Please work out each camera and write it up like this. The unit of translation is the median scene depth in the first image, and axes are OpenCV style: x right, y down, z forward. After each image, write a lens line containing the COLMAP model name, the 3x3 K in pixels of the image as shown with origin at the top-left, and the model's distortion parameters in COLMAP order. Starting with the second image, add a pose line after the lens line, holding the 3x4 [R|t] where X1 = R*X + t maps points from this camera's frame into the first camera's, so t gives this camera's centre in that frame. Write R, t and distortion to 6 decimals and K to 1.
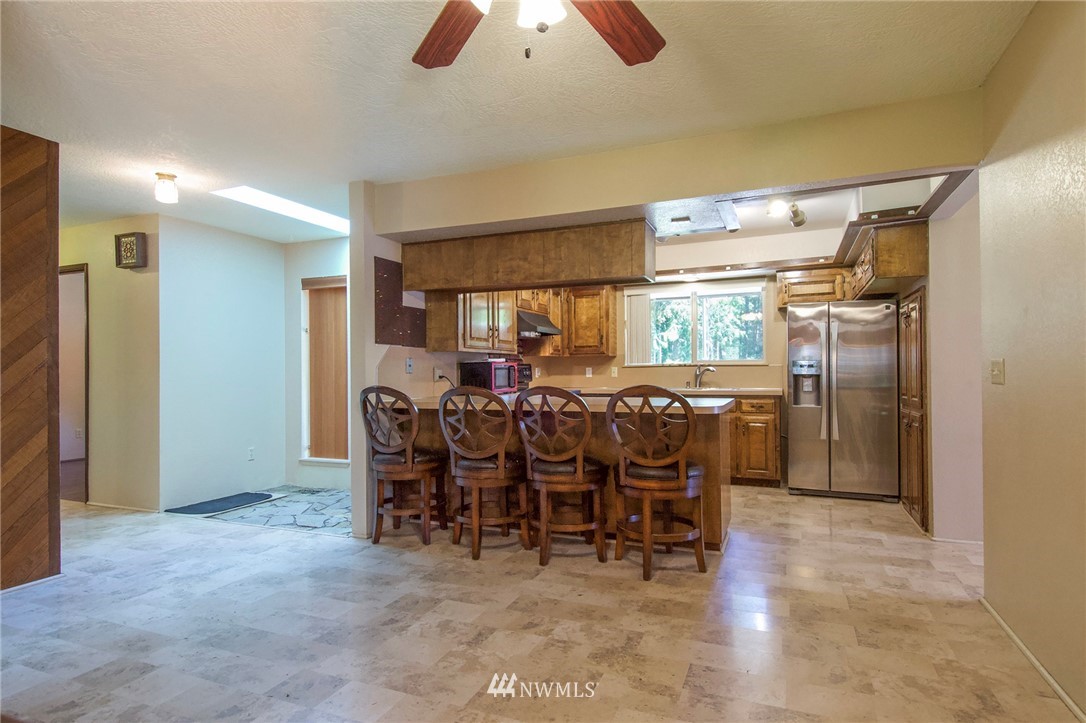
lens RADIAL K [[577.7, 0, 551.5], [0, 577.7, 364.1], [0, 0, 1]] dist [0.042923, -0.026310]
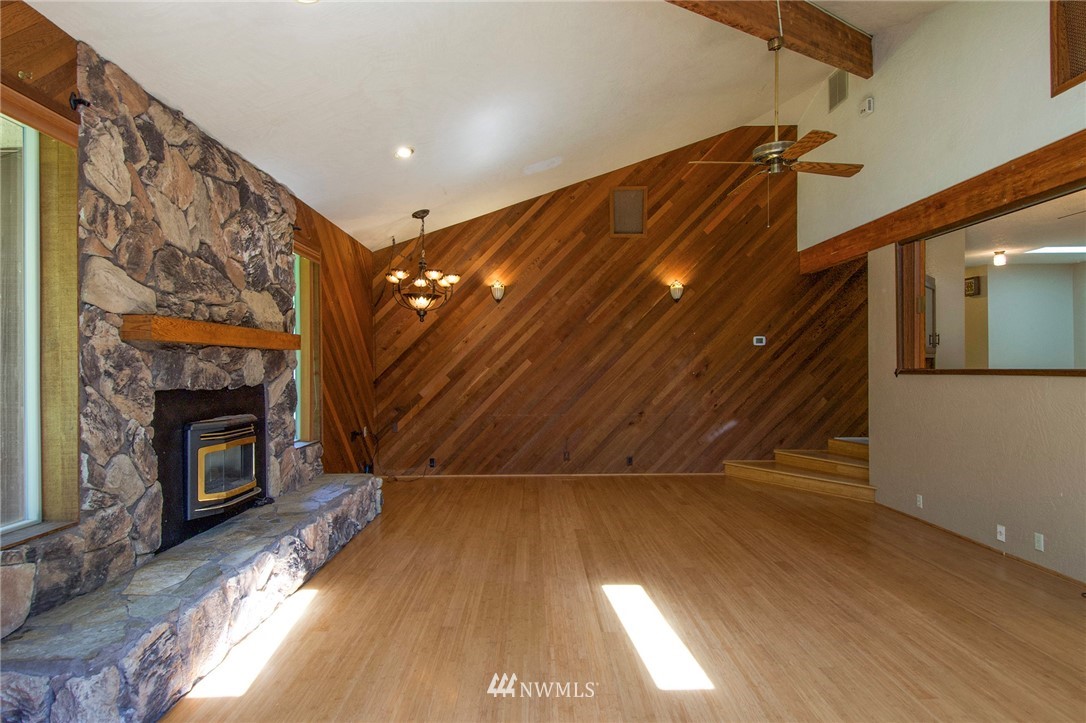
lens RADIAL K [[577.7, 0, 551.5], [0, 577.7, 364.1], [0, 0, 1]] dist [0.042923, -0.026310]
pose [[0.397751, 0.003163, -0.917488, 0.556168], [0.013302, 0.999869, 0.009214, 0.020512], [0.917397, -0.015869, 0.397657, -1.166101]]
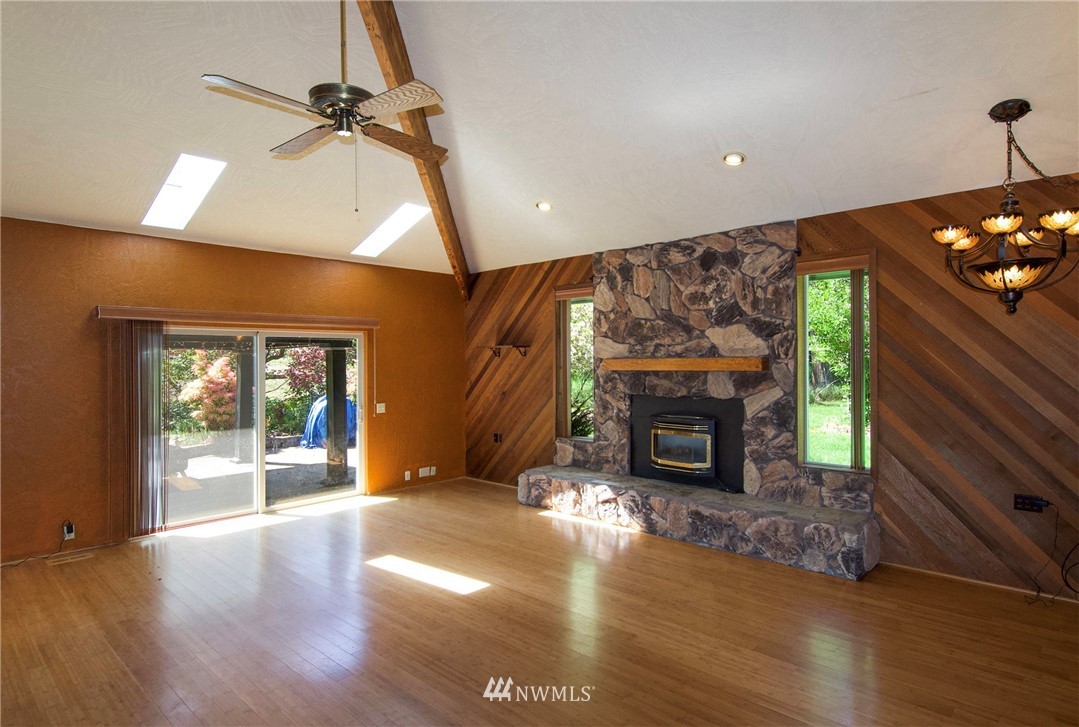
lens RADIAL K [[585.9, 0, 551.7], [0, 585.9, 360.7], [0, 0, 1]] dist [-0.001848, -0.000600]
pose [[-0.931798, 0.017406, 0.362560, -0.829467], [0.011365, 0.999759, -0.018789, -0.008513], [-0.362800, -0.013387, -0.931771, 0.295972]]
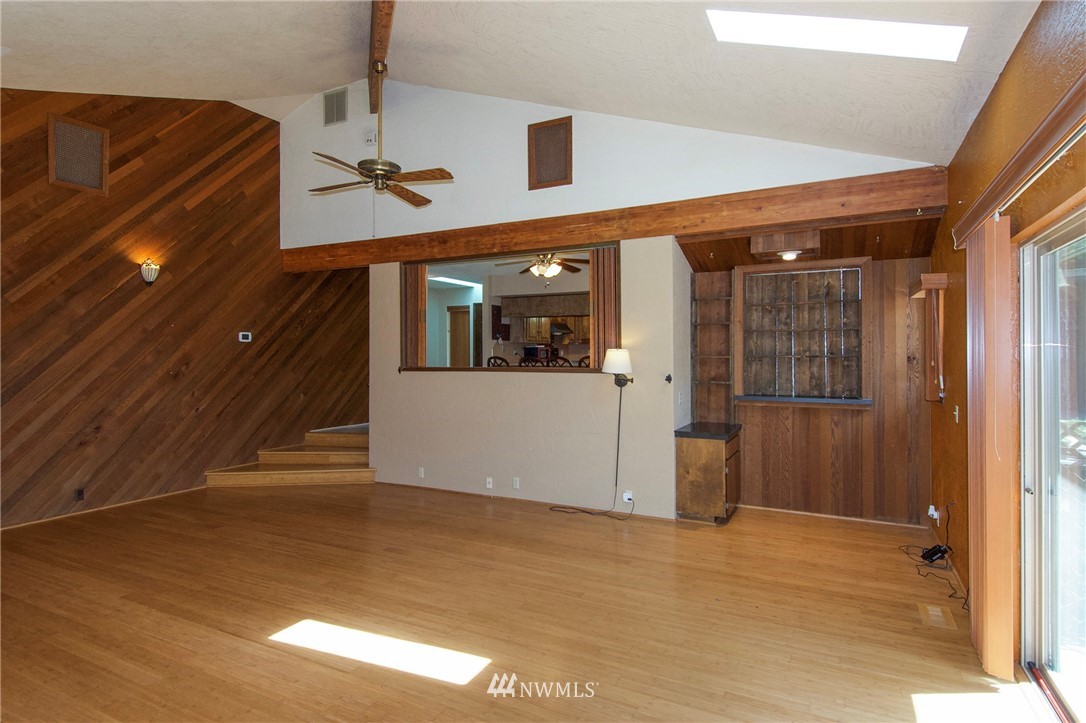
lens RADIAL K [[570.2, 0, 545.9], [0, 570.2, 354.2], [0, 0, 1]] dist [0.035097, -0.025417]
pose [[0.996086, 0.008231, -0.088009, 0.147714], [-0.007196, 0.999901, 0.012065, -0.004349], [0.088099, -0.011385, 0.996047, -1.469810]]
